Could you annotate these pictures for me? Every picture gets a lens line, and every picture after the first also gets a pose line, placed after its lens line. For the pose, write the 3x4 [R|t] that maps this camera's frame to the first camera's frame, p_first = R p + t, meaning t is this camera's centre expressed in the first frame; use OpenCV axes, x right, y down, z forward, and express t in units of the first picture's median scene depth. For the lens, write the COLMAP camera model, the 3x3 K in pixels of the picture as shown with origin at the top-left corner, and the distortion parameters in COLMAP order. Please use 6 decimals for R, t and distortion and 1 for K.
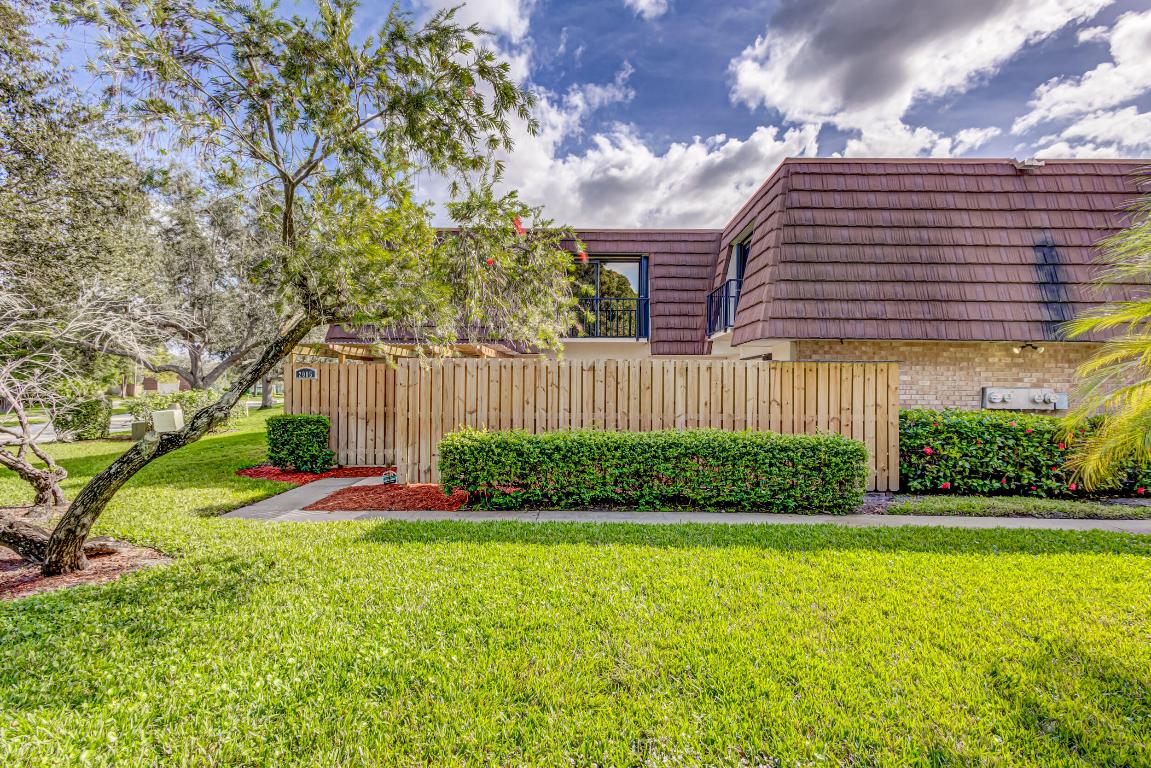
lens RADIAL K [[546.3, 0, 576.2], [0, 546.3, 385.3], [0, 0, 1]] dist [0.004763, 0.000357]
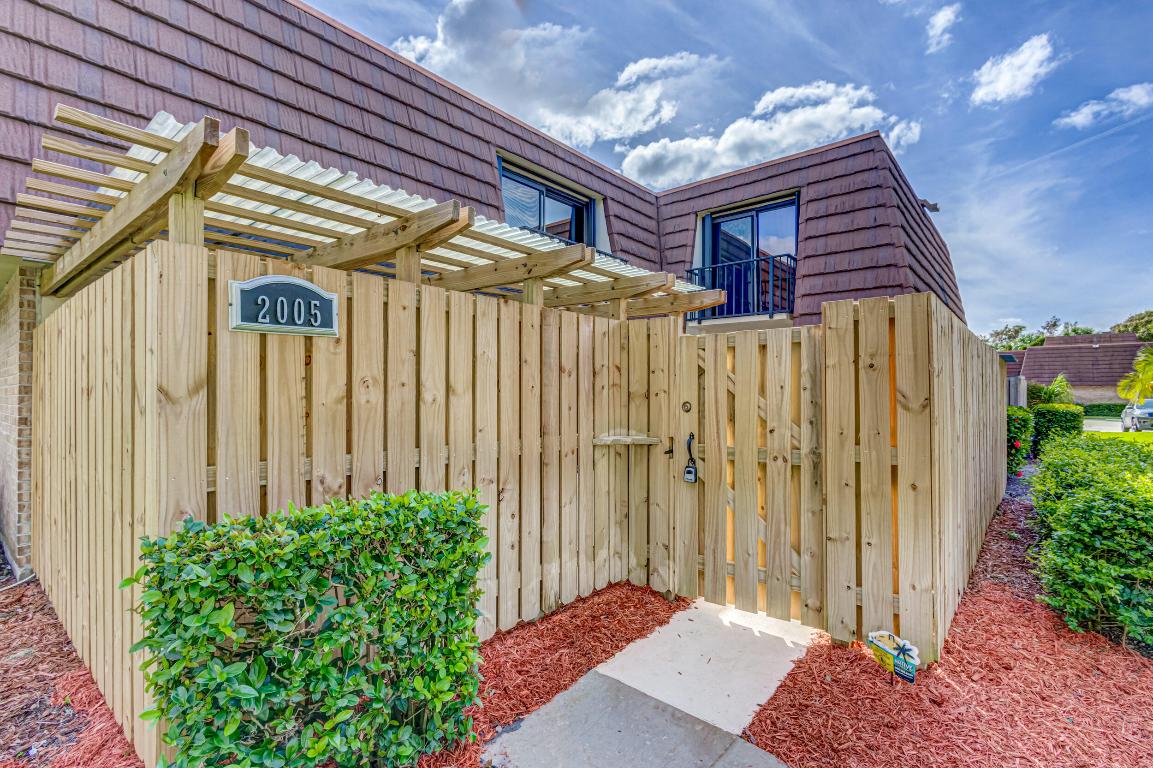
lens RADIAL K [[547.3, 0, 576.8], [0, 547.3, 391.8], [0, 0, 1]] dist [0.004763, 0.000357]
pose [[0.631211, -0.002296, 0.775608, -0.592142], [-0.002482, 0.999985, 0.004980, 0.010372], [-0.775607, -0.005068, 0.631196, 0.775487]]
